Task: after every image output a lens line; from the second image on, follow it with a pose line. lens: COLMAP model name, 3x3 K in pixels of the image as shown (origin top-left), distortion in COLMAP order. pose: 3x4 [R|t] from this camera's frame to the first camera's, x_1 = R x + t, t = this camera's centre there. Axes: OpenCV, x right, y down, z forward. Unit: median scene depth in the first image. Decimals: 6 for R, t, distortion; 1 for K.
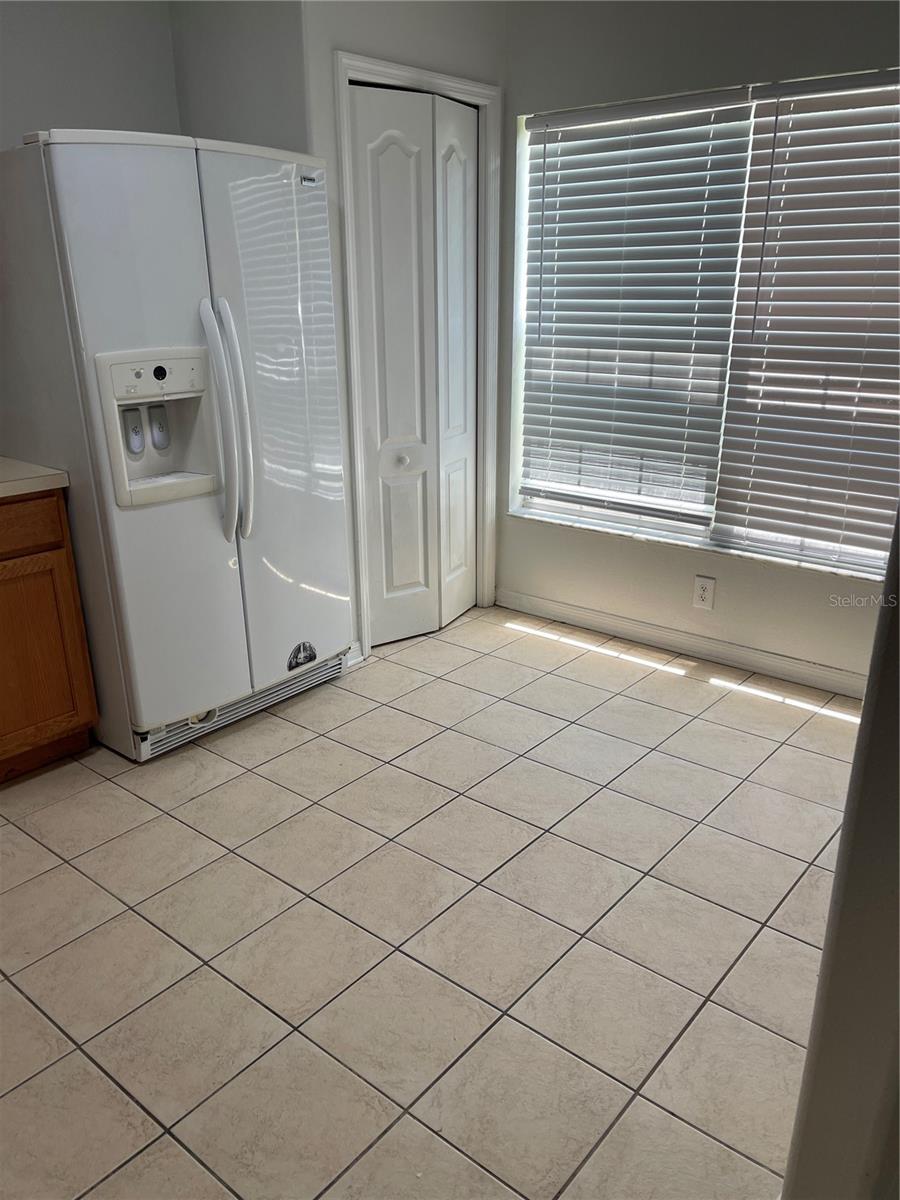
lens RADIAL K [[928.1, 0, 434.6], [0, 928.1, 649.0], [0, 0, 1]] dist [0.067298, -0.051796]
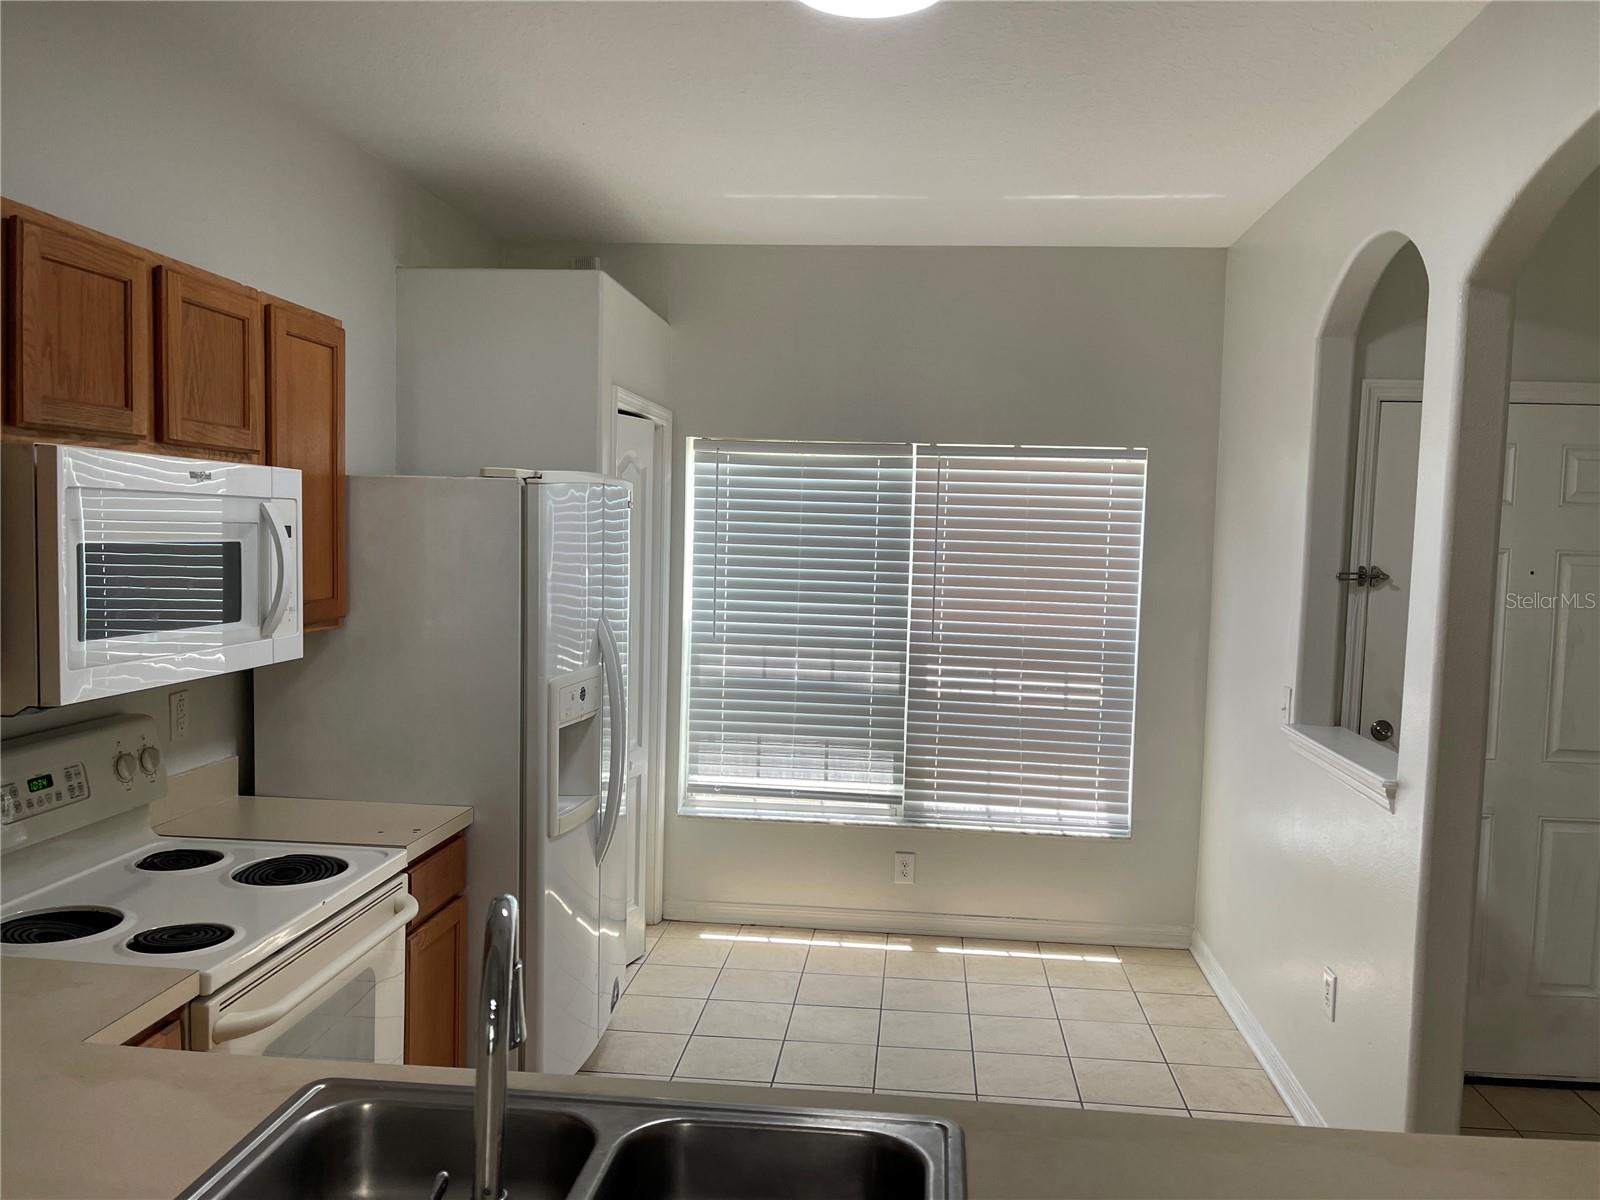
lens RADIAL K [[1237.5, 0, 852.7], [0, 1237.5, 658.2], [0, 0, 1]] dist [0.067298, -0.051796]
pose [[0.799663, -0.027476, 0.599820, -0.591673], [0.185200, 0.961535, -0.202859, -0.015702], [-0.571174, 0.273305, 0.773993, -0.102515]]
